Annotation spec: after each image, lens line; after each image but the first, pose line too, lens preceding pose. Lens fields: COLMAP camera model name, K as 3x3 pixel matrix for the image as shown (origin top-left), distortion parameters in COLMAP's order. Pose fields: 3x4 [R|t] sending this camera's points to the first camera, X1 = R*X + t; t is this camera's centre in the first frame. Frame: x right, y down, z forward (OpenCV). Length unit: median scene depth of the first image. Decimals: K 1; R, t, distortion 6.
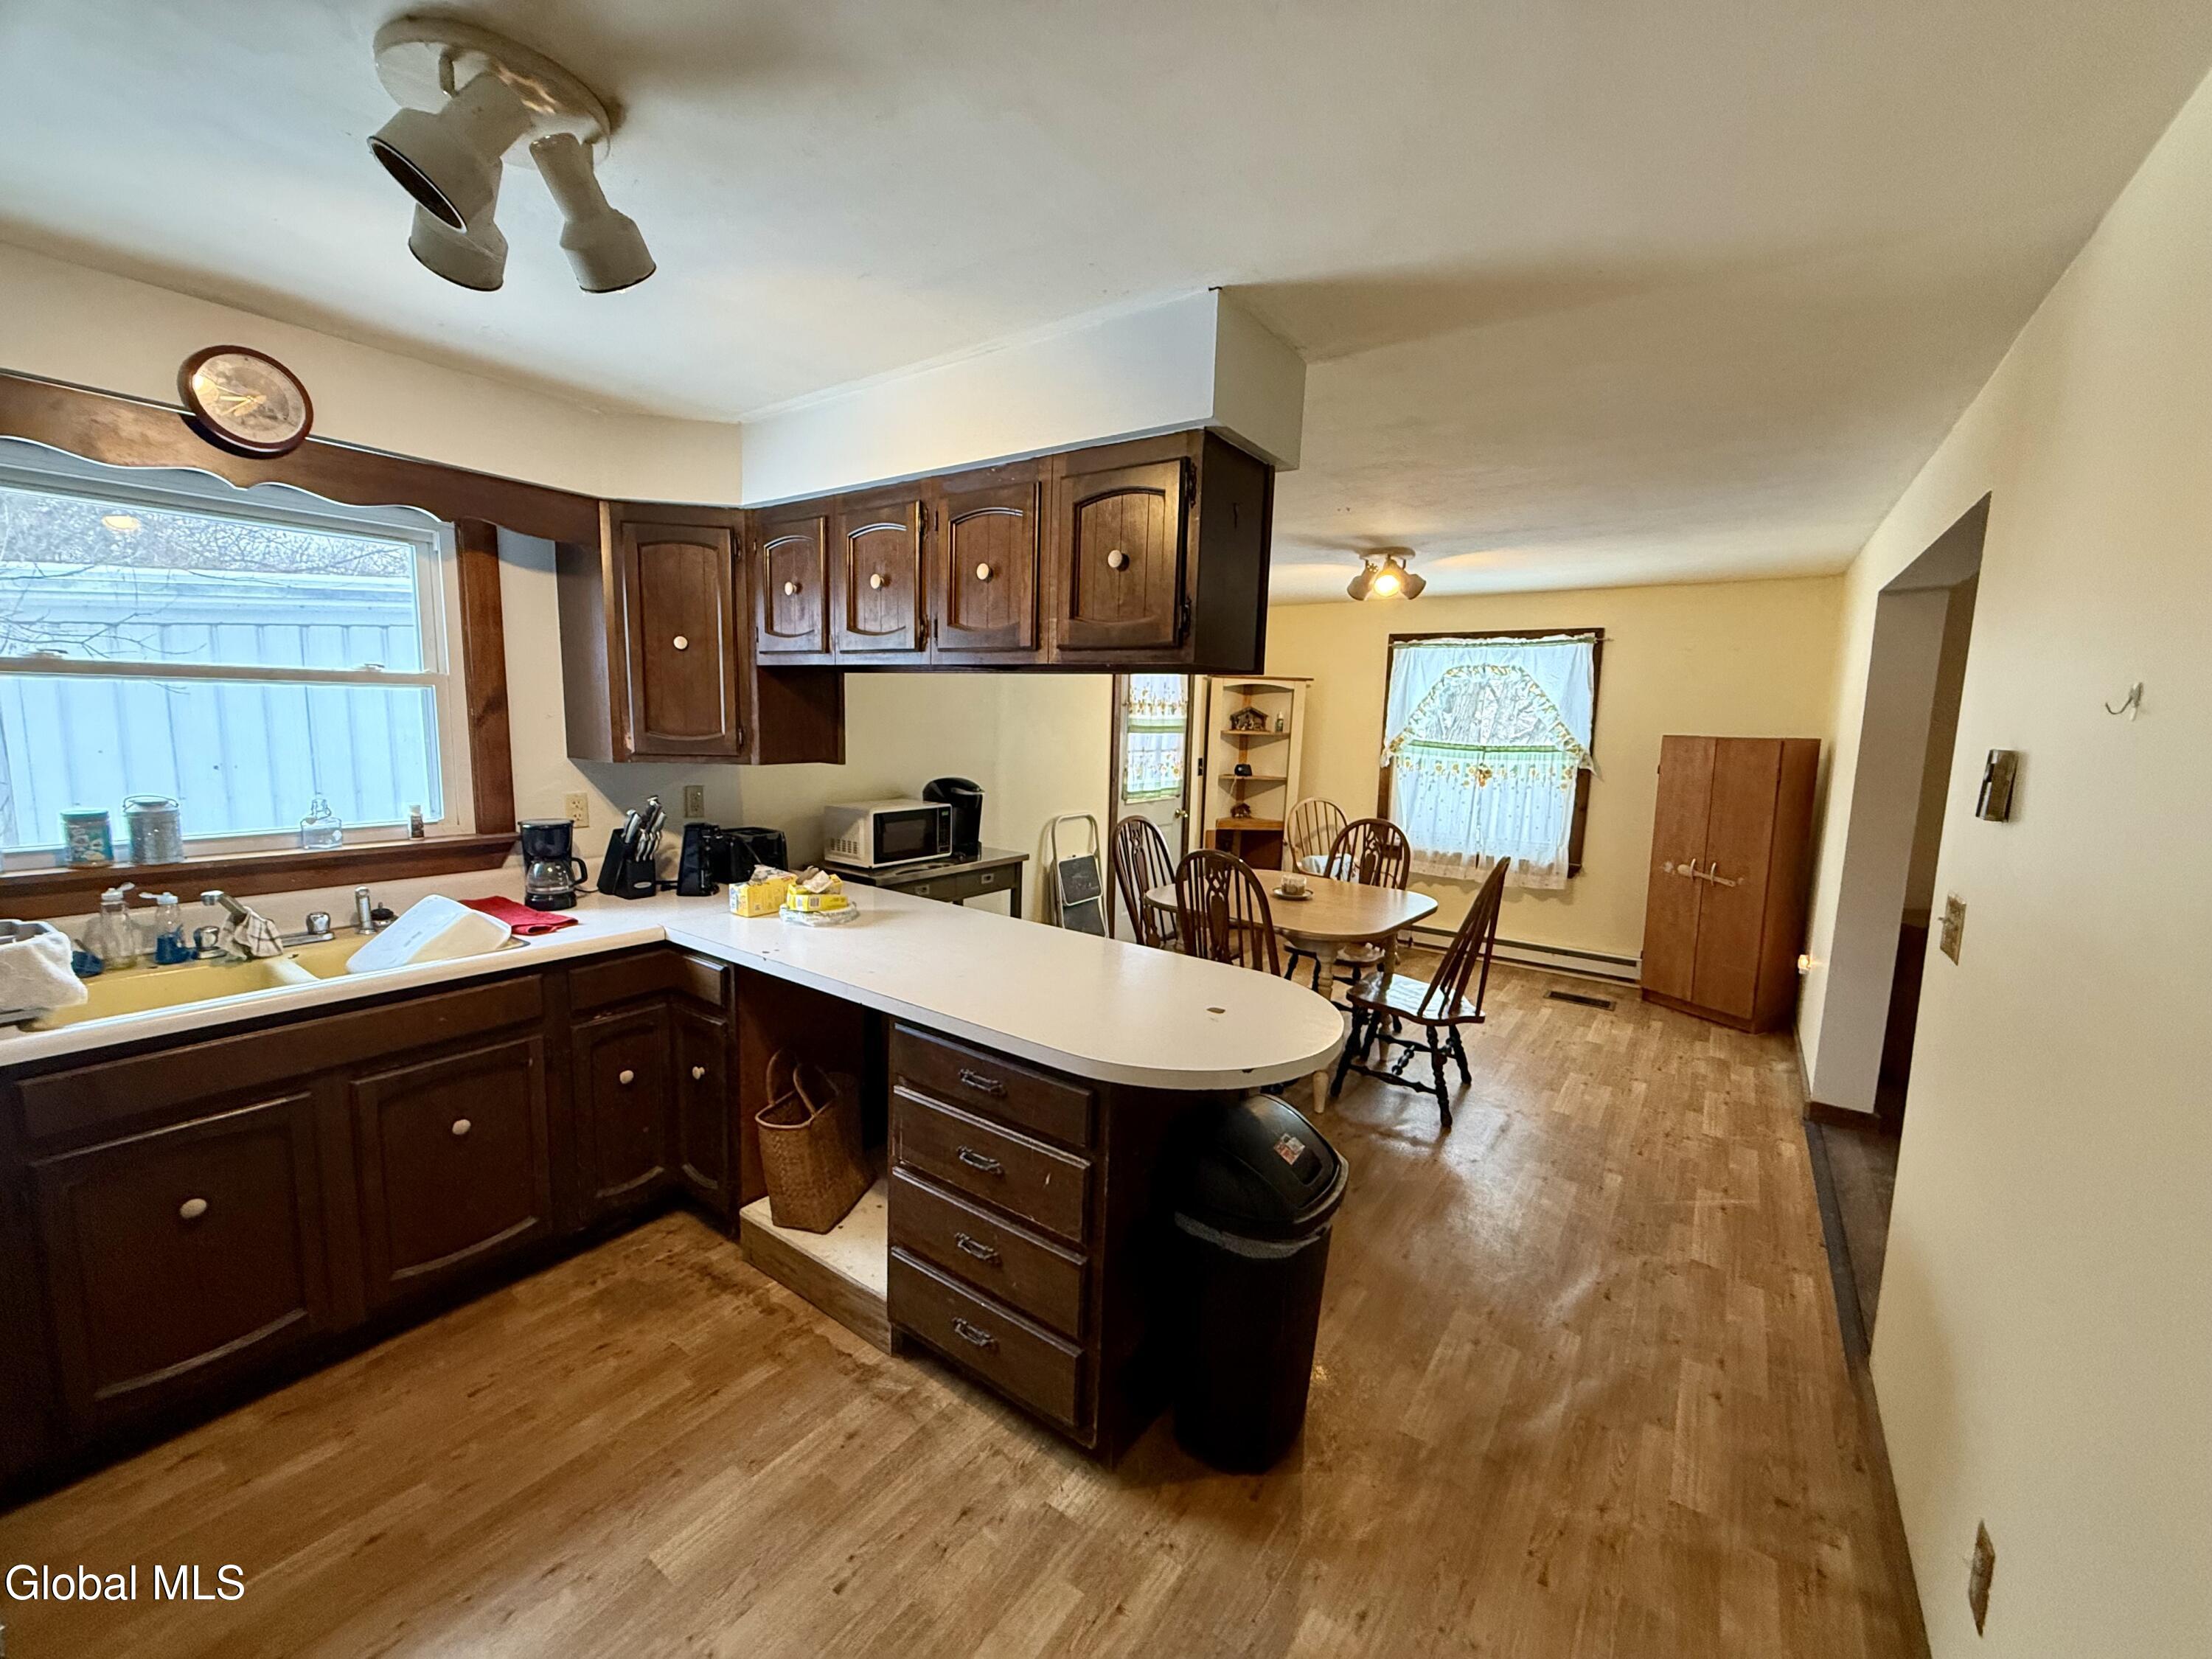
lens RADIAL K [[868.4, 0, 1106.0], [0, 868.4, 829.5], [0, 0, 1]] dist [-0.004790, 0.000045]
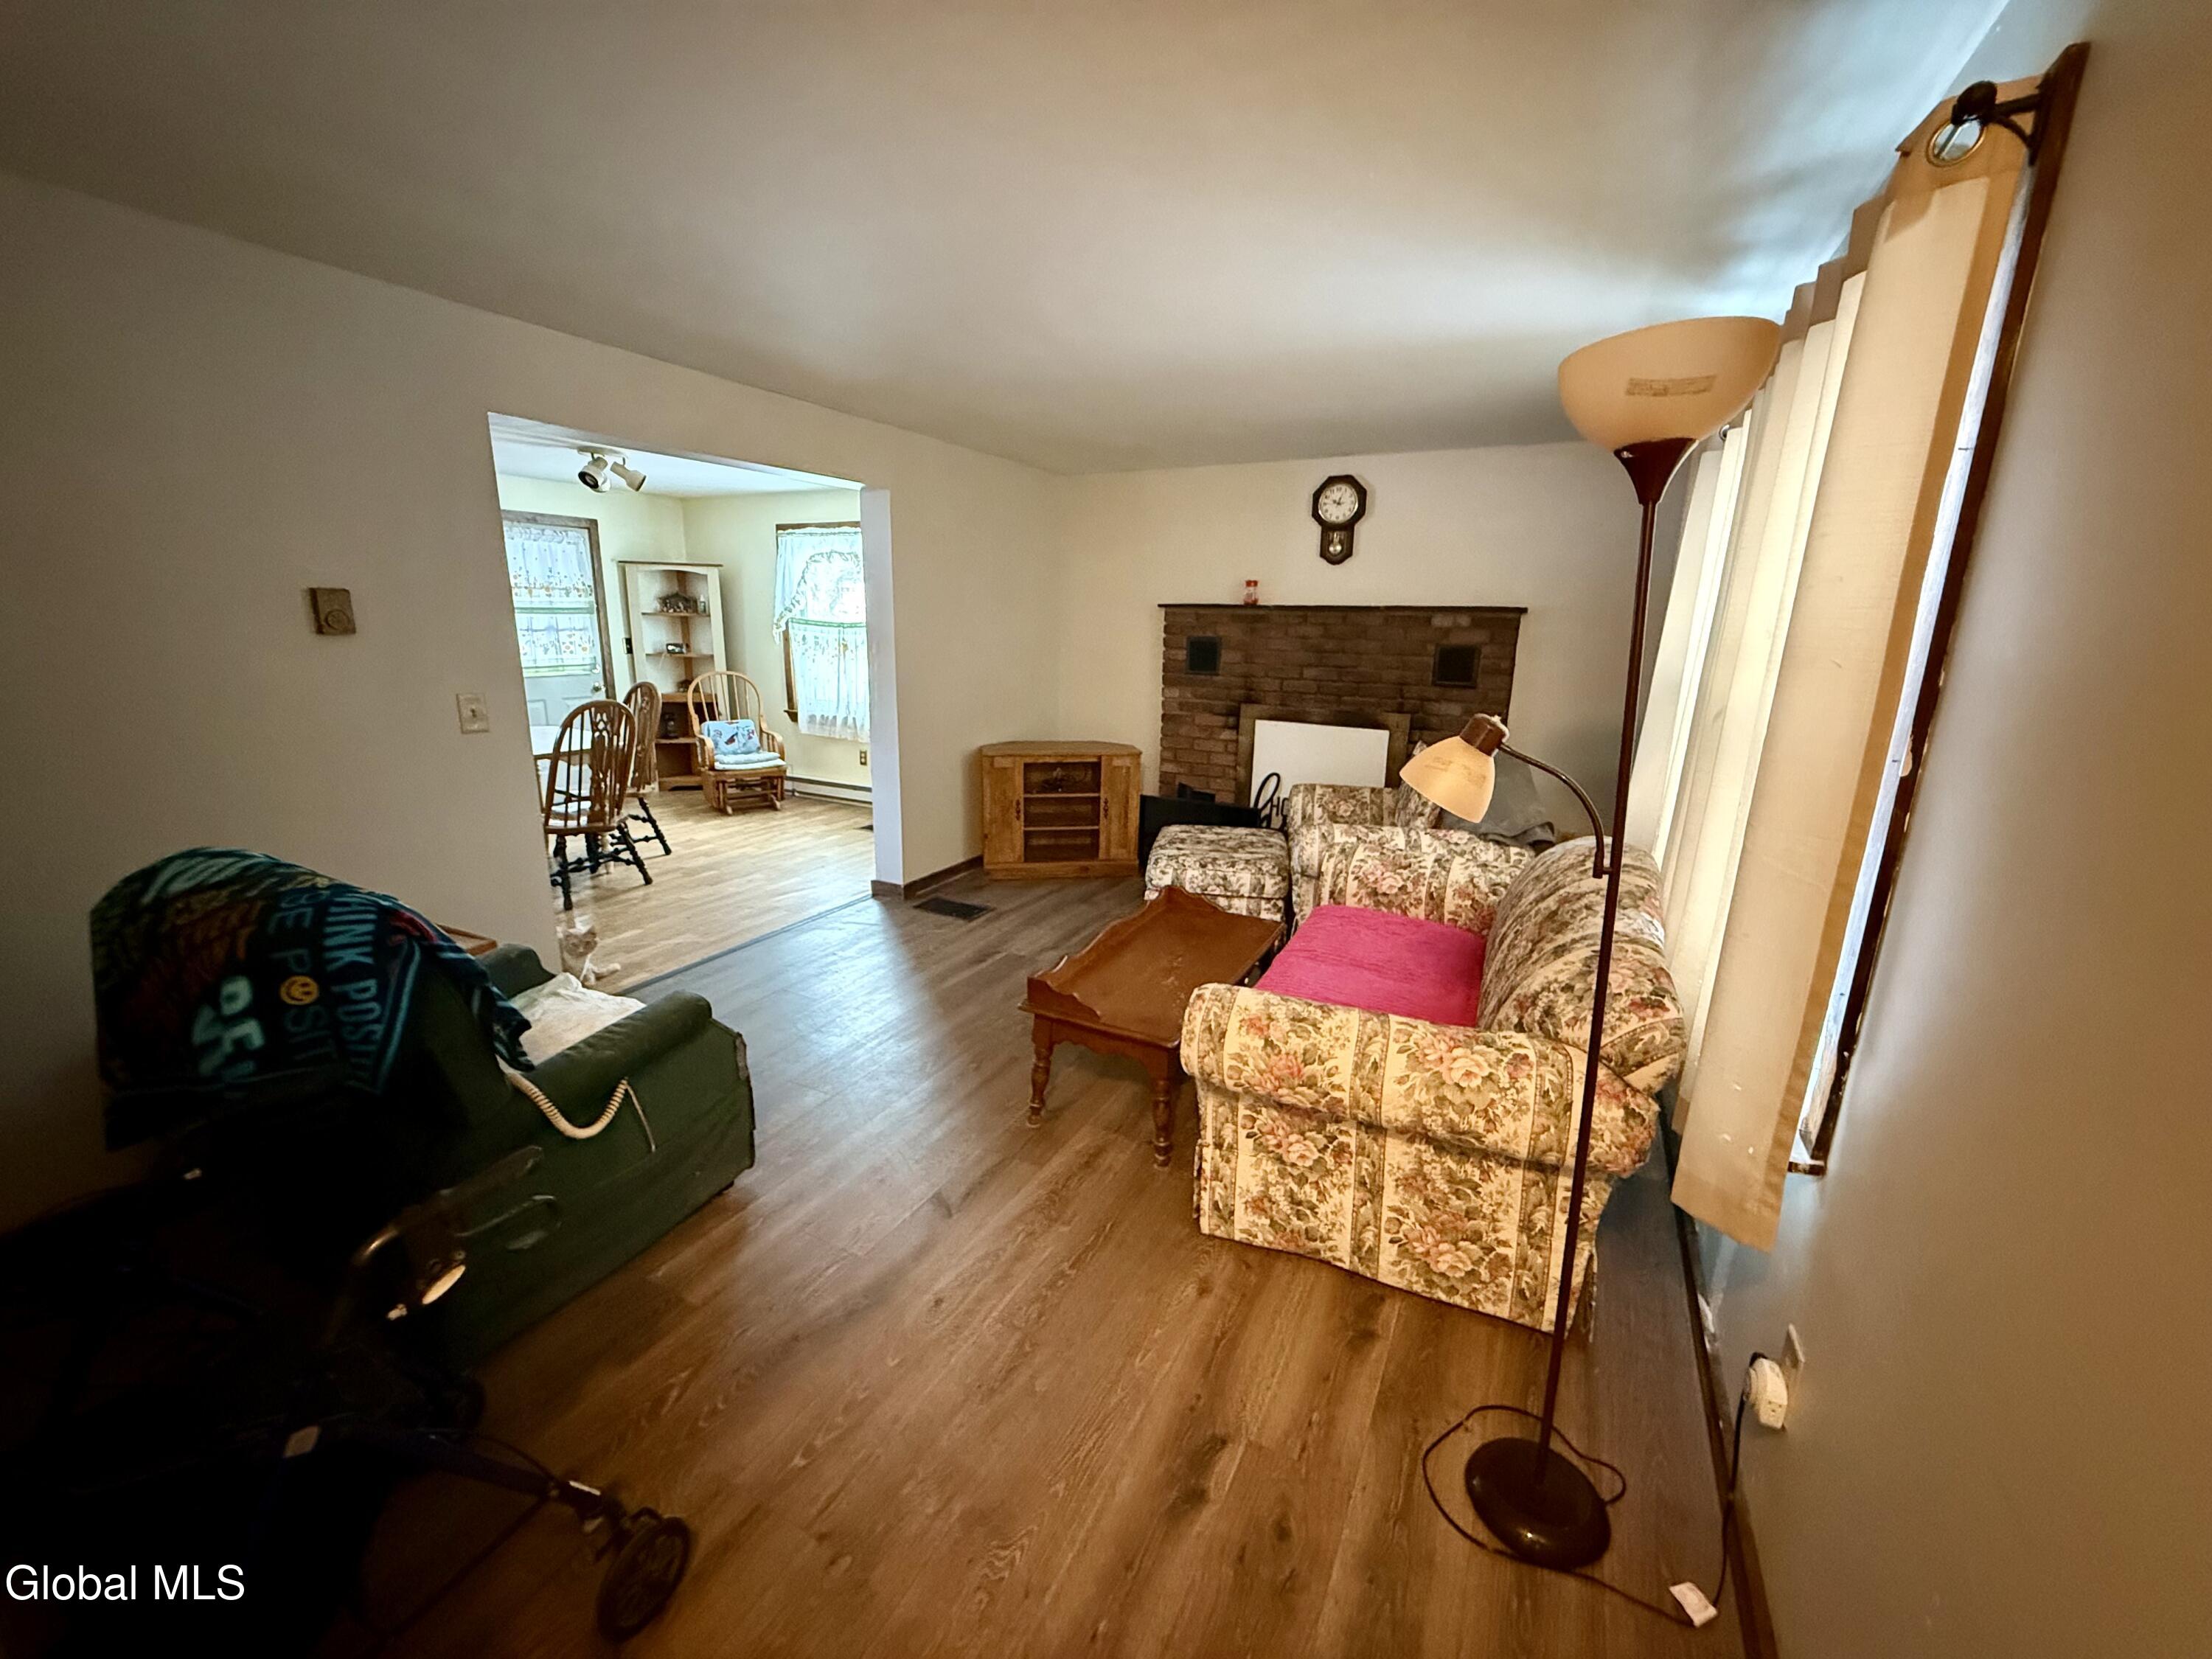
lens RADIAL K [[868.4, 0, 1106.0], [0, 868.4, 829.5], [0, 0, 1]] dist [-0.004790, 0.000045]
pose [[0.991367, -0.037531, 0.125629, 0.735730], [0.023412, 0.993429, 0.112033, 0.067723], [-0.129008, -0.108124, 0.985731, -0.268555]]
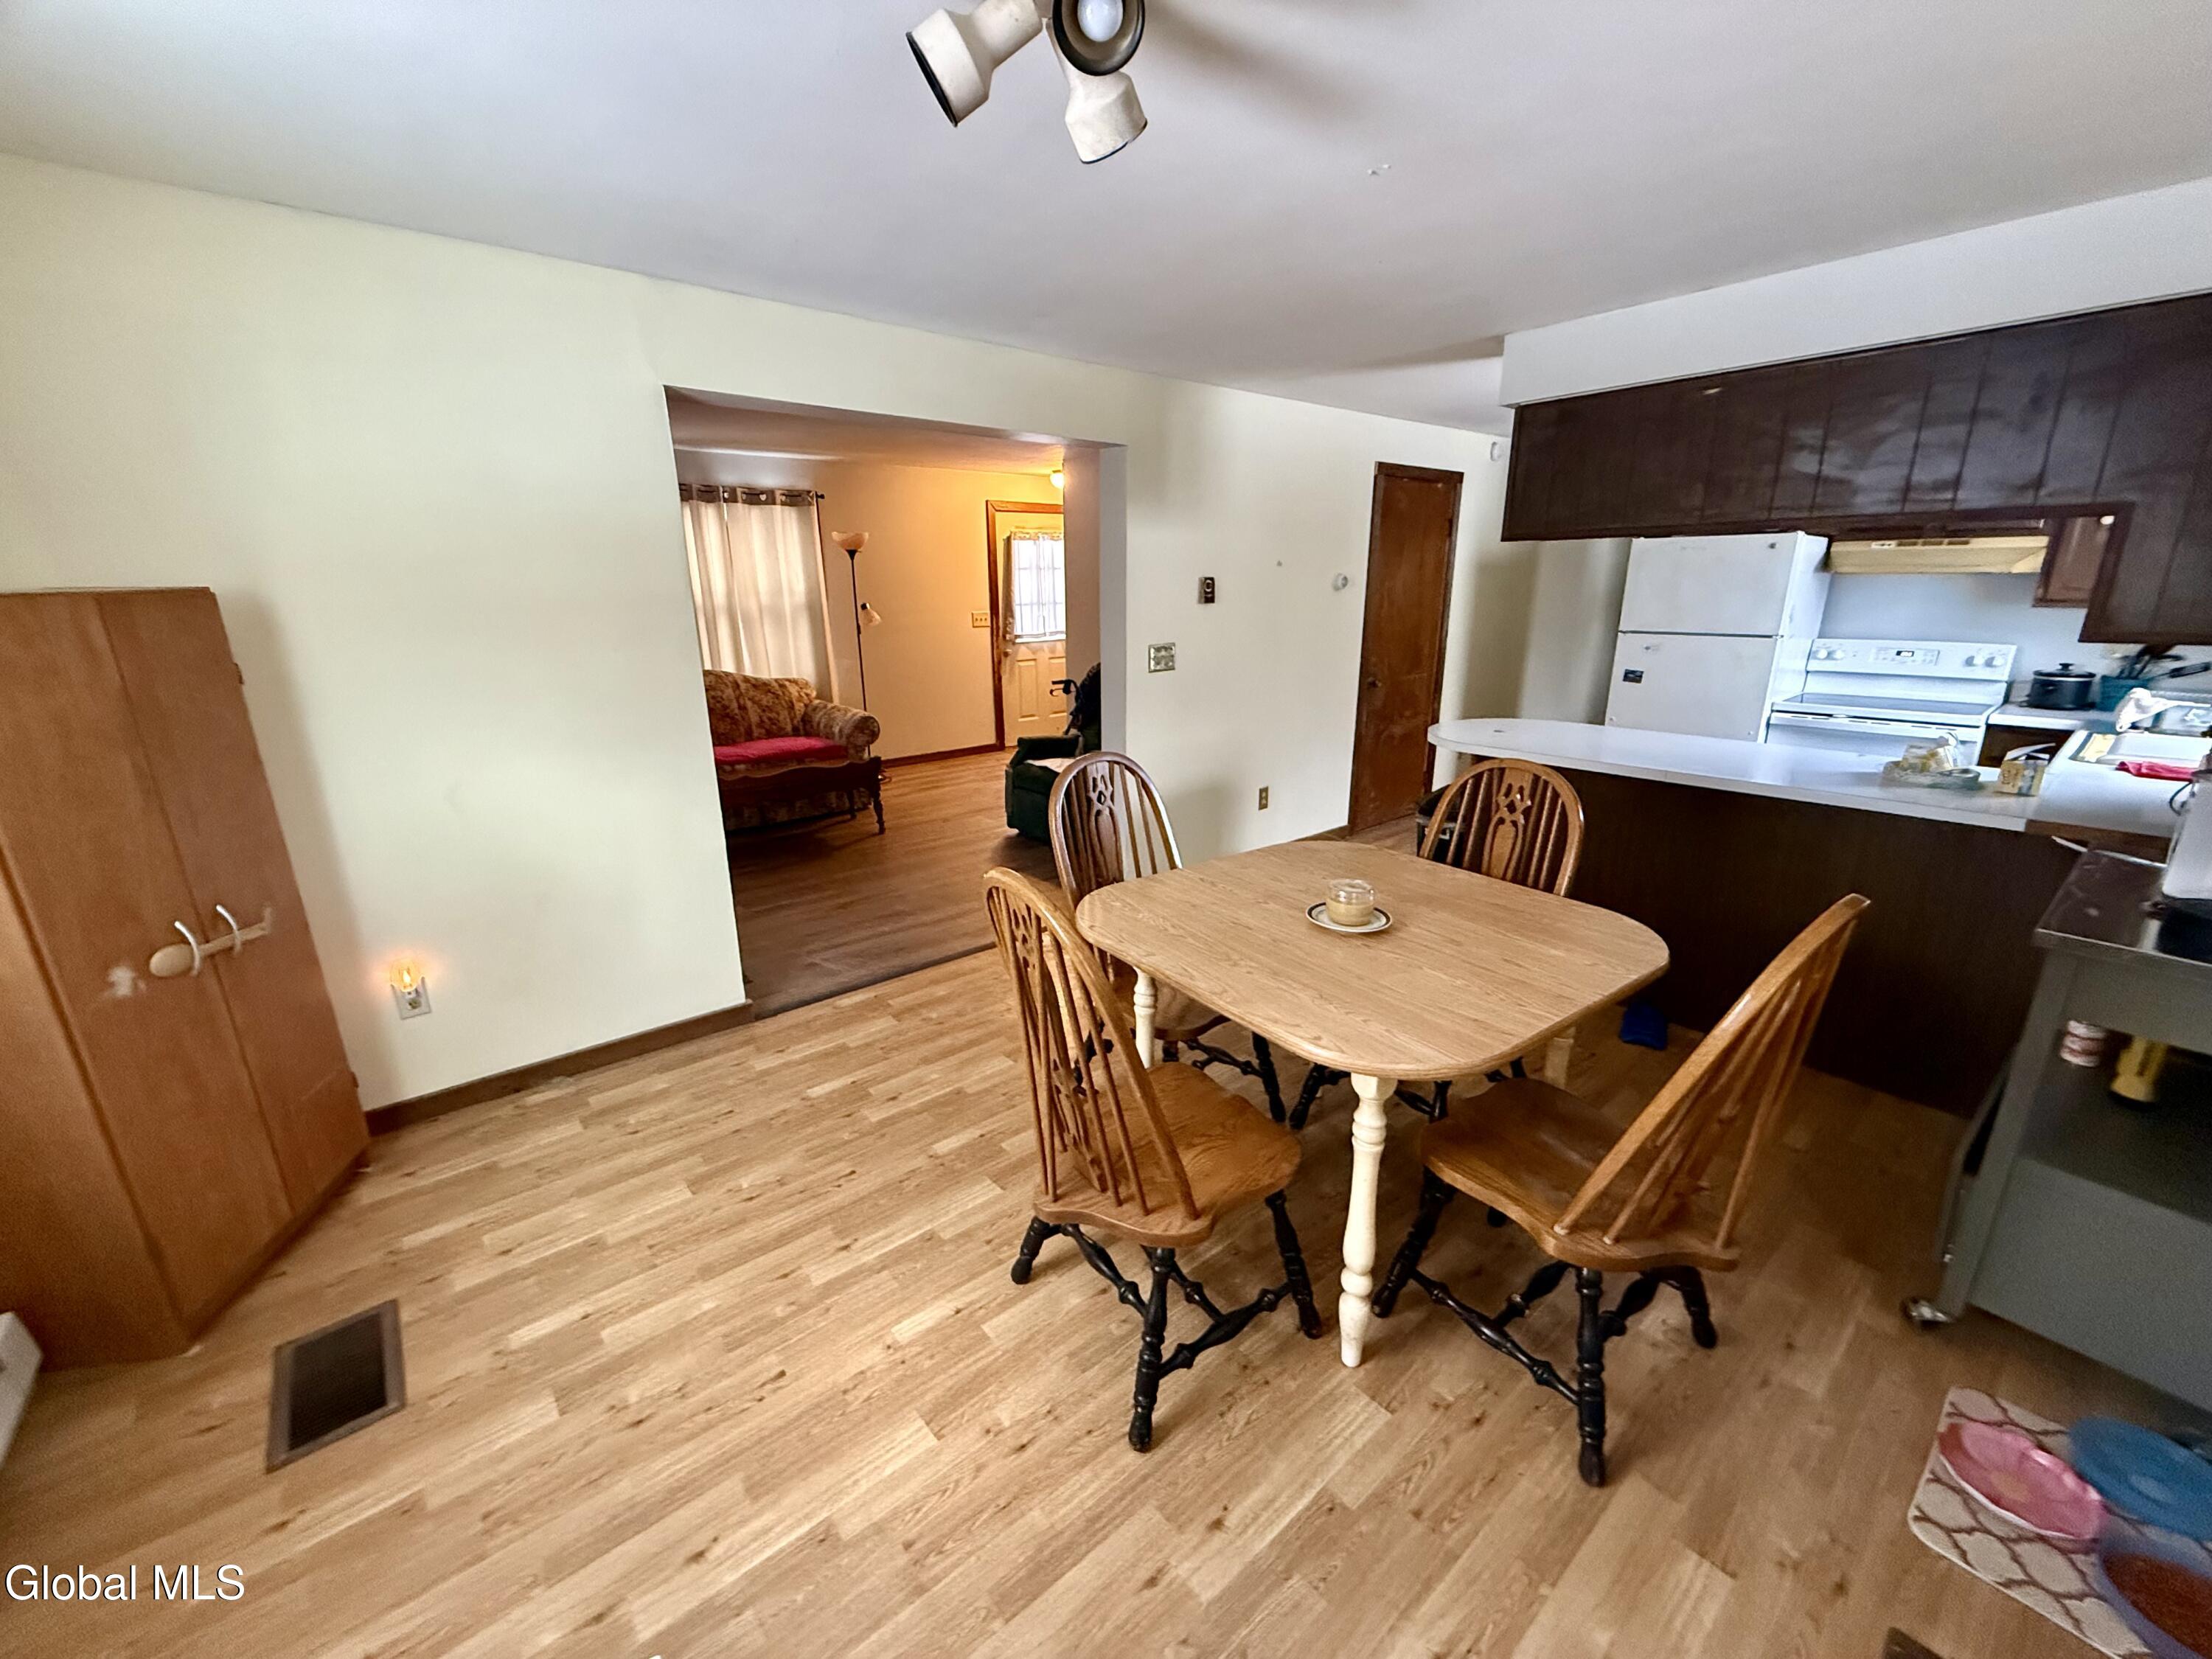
lens RADIAL K [[868.4, 0, 1106.0], [0, 868.4, 829.5], [0, 0, 1]] dist [-0.004790, 0.000045]
pose [[-0.964666, -0.095184, 0.245683, 0.187914], [0.014134, 0.912427, 0.408995, -0.149799], [-0.263098, 0.398016, -0.878842, 1.180552]]
